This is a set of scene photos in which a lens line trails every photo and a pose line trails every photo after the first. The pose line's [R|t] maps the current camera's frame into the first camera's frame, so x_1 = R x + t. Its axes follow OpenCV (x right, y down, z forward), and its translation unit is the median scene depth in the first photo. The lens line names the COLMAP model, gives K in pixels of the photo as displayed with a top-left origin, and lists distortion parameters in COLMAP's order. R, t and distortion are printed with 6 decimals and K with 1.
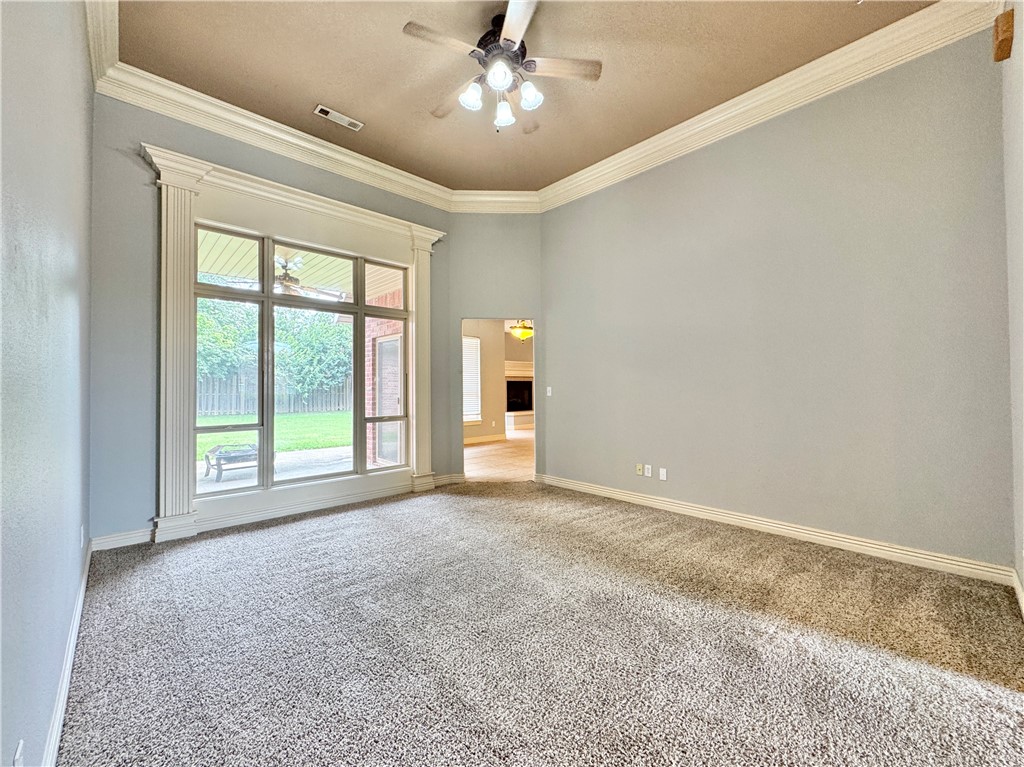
lens RADIAL K [[408.3, 0, 512.0], [0, 408.3, 383.5], [0, 0, 1]] dist [-0.002000, -0.000095]
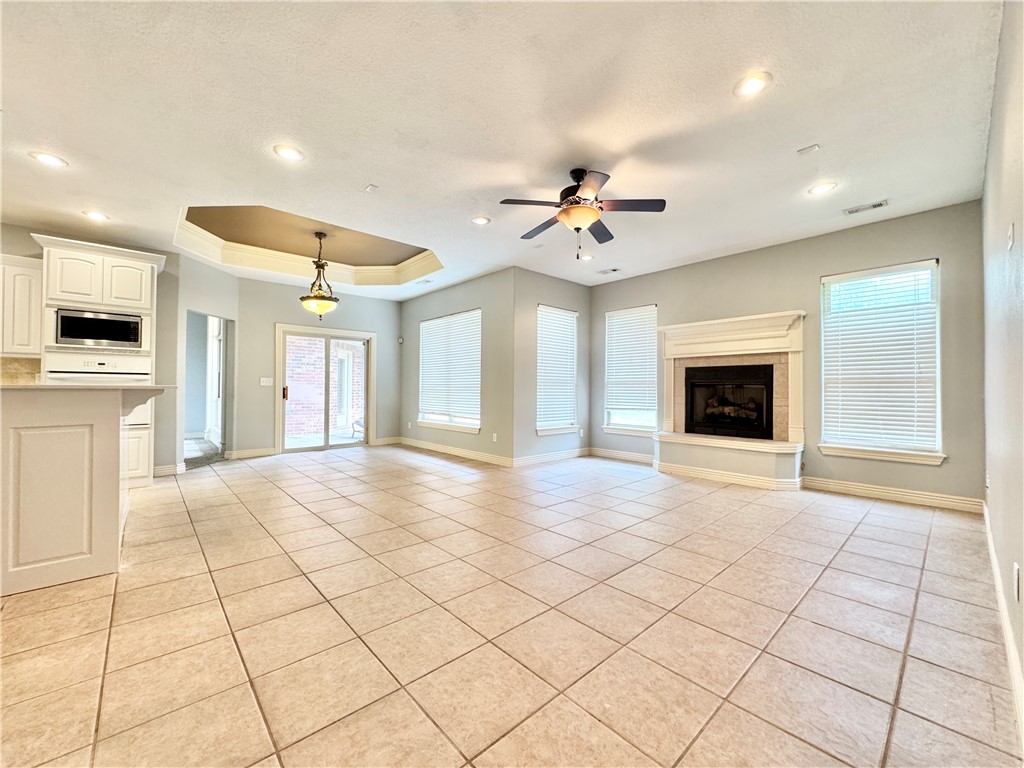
lens RADIAL K [[408.3, 0, 512.0], [0, 408.3, 384.0], [0, 0, 1]] dist [-0.002000, -0.000095]
pose [[-0.015932, -0.010284, -0.999820, 0.462445], [0.003029, 0.999942, -0.010333, 0.017588], [0.999868, -0.003194, -0.015900, 0.807198]]
